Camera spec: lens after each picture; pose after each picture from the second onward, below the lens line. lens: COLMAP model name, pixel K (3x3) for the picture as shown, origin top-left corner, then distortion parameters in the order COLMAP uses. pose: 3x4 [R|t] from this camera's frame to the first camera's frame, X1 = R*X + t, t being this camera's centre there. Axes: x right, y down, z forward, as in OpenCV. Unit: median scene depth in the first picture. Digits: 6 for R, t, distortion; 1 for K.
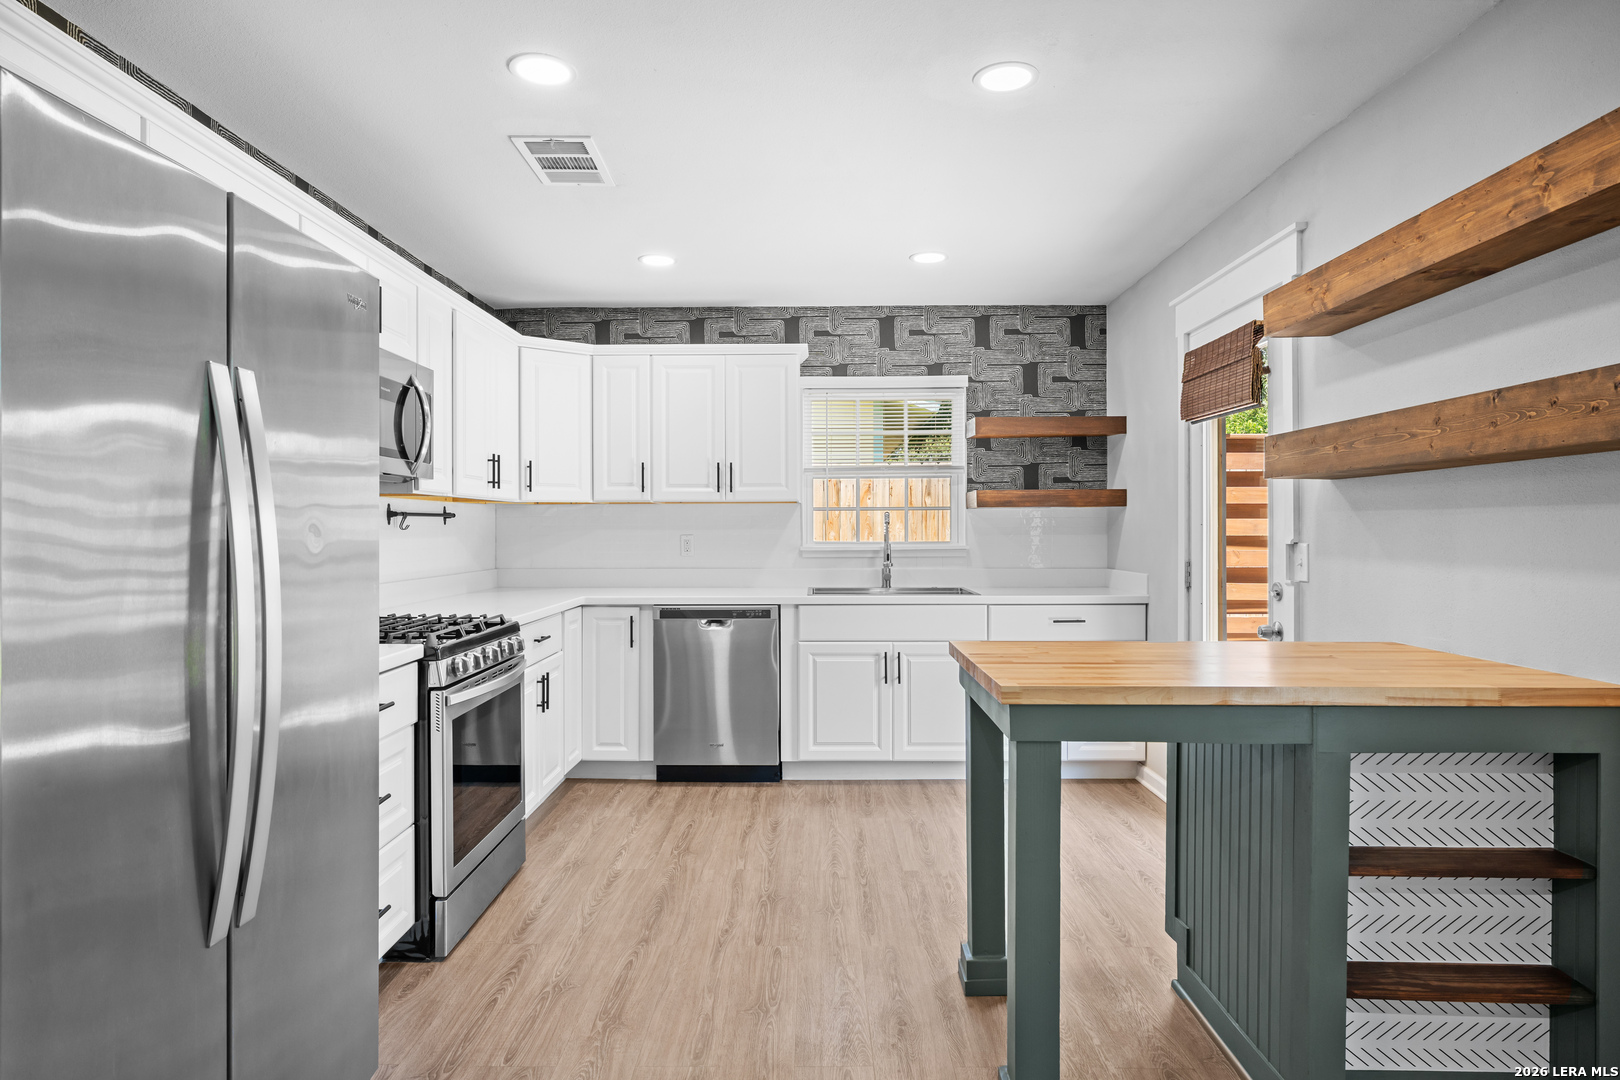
lens RADIAL K [[915.3, 0, 807.4], [0, 915.3, 544.5], [0, 0, 1]] dist [-0.025578, 0.013094]
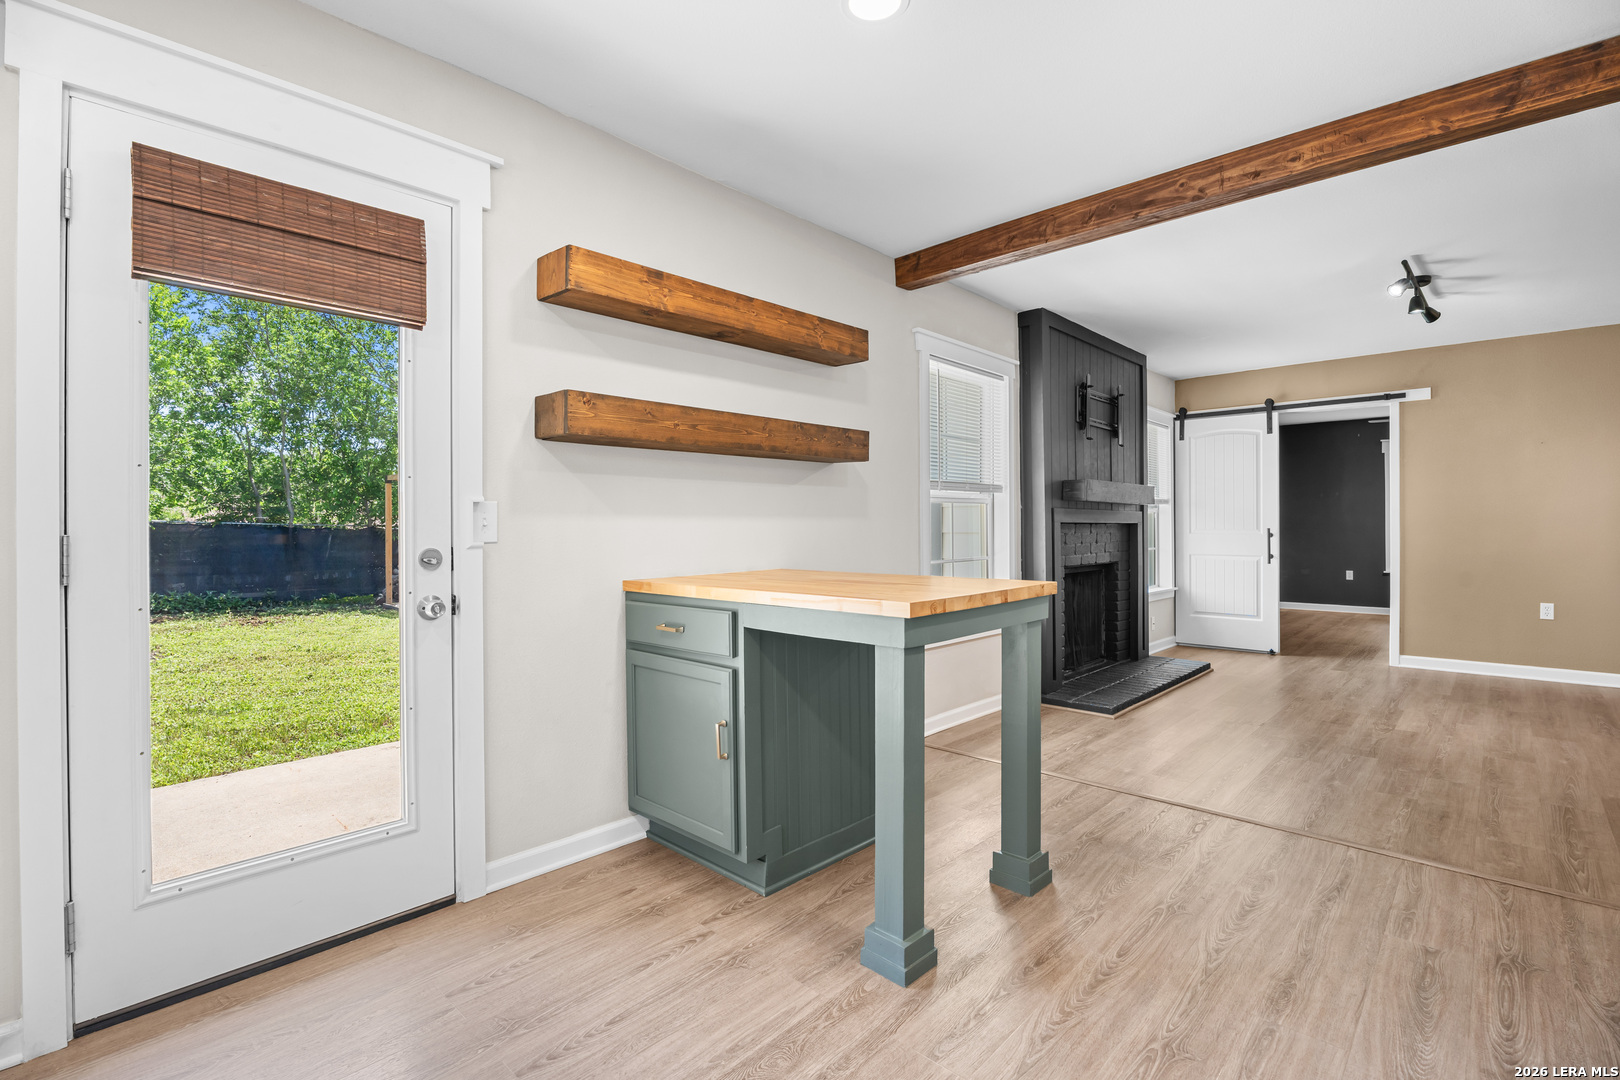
lens RADIAL K [[727.7, 0, 798.9], [0, 727.7, 533.6], [0, 0, 1]] dist [-0.006597, 0.002691]
pose [[-0.727479, -0.004219, 0.686117, -0.132177], [0.017854, 0.999526, 0.025076, 0.012753], [-0.685898, 0.030492, -0.727059, 0.890040]]
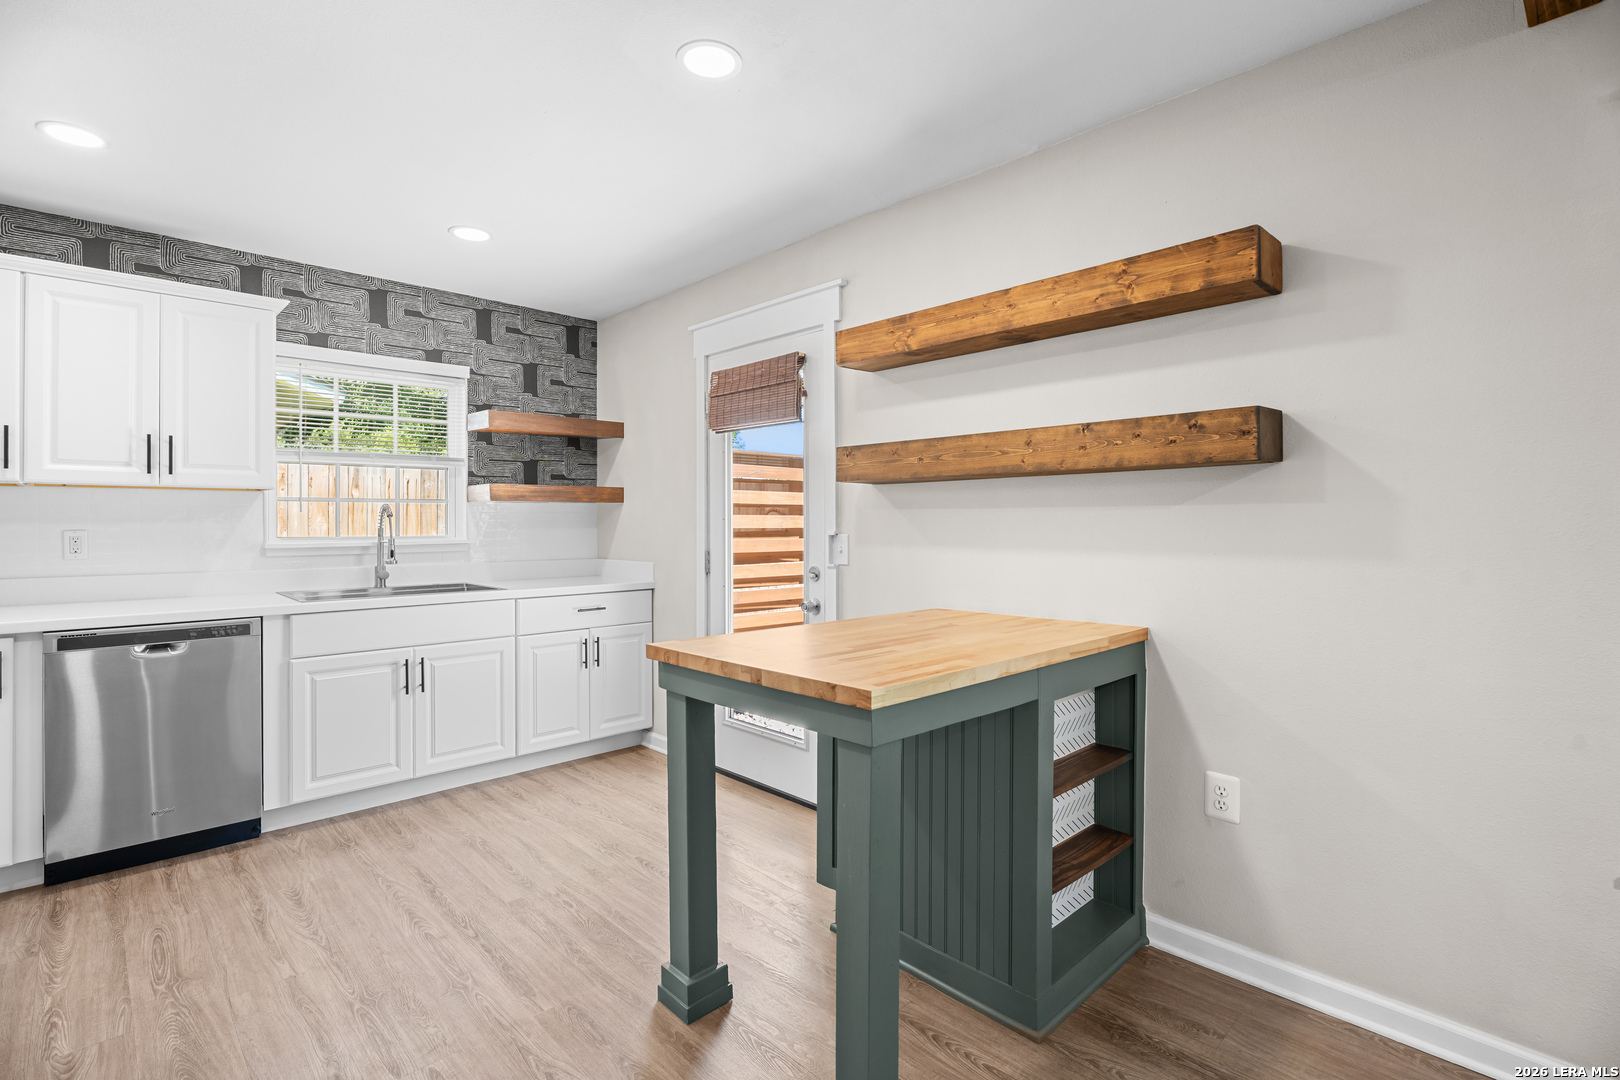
lens RADIAL K [[754.0, 0, 802.0], [0, 754.0, 524.6], [0, 0, 1]] dist [-0.007371, -0.001211]
pose [[0.717058, -0.000516, 0.697013, -0.150313], [0.010940, 0.999885, -0.010514, -0.002904], [-0.696927, 0.015165, 0.716981, 0.195044]]
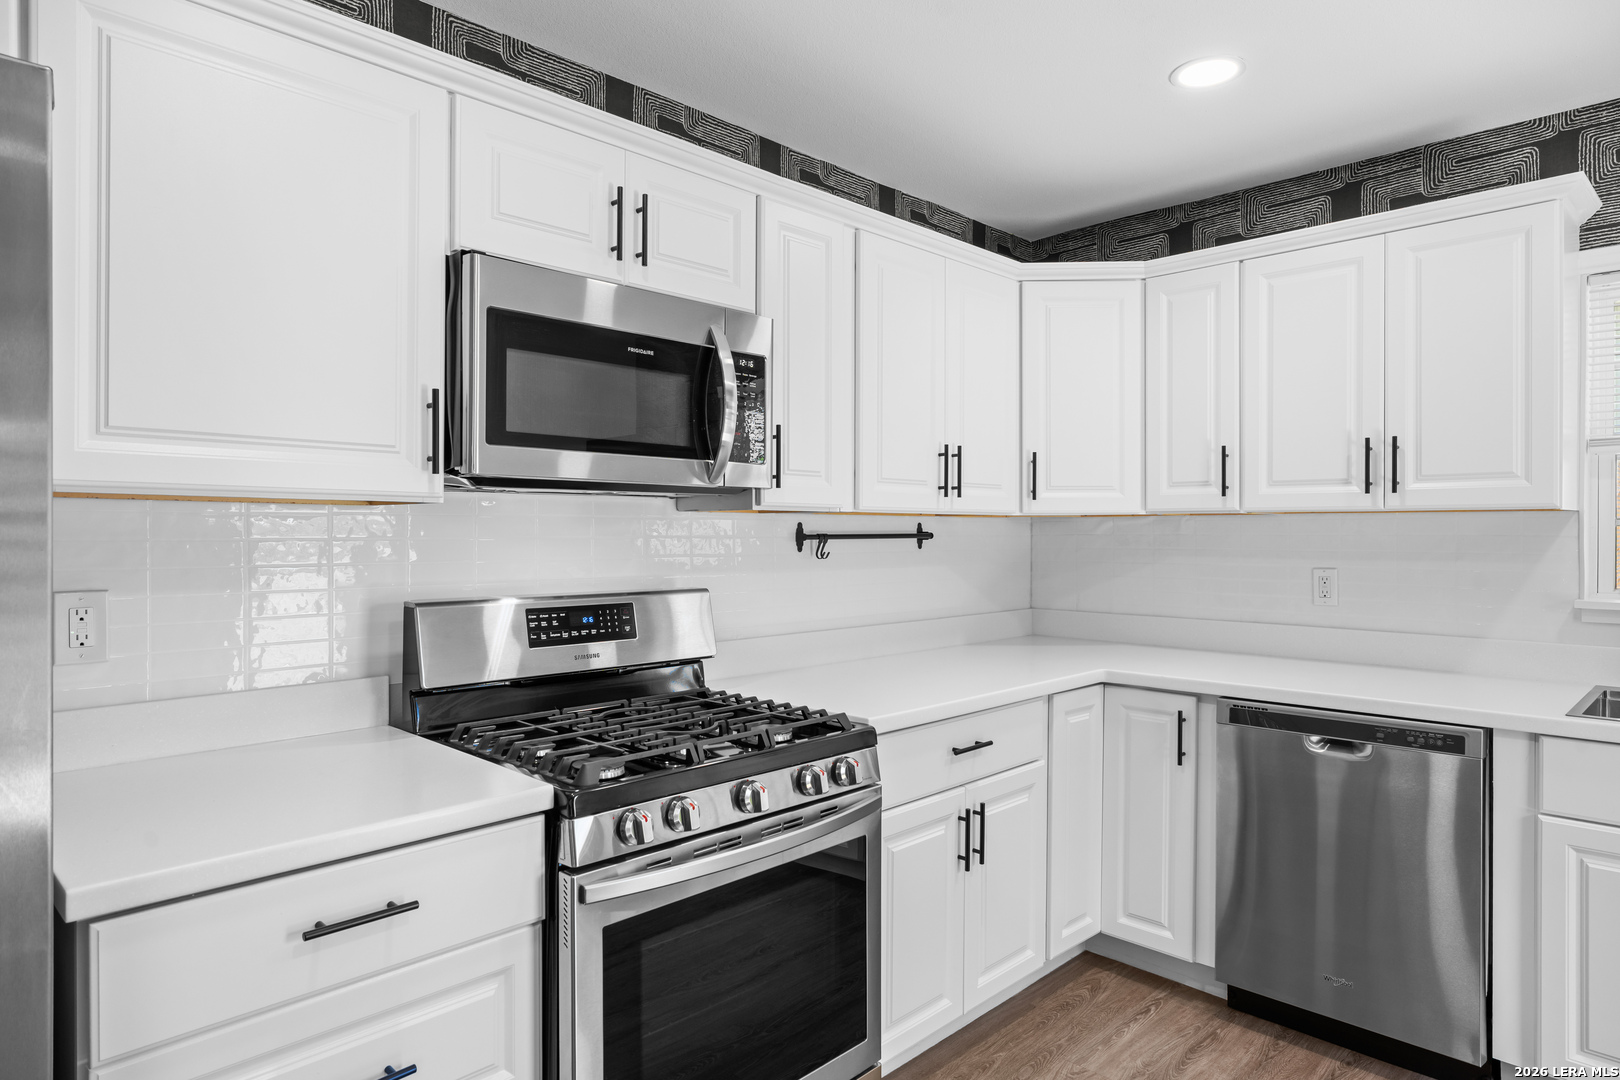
lens RADIAL K [[953.9, 0, 809.5], [0, 953.9, 537.9], [0, 0, 1]] dist [-0.014169, 0.007663]
pose [[0.716363, 0.007622, -0.697686, 0.058908], [-0.015368, 0.999870, -0.004855, -0.024894], [0.697558, 0.014200, 0.716387, 0.400205]]
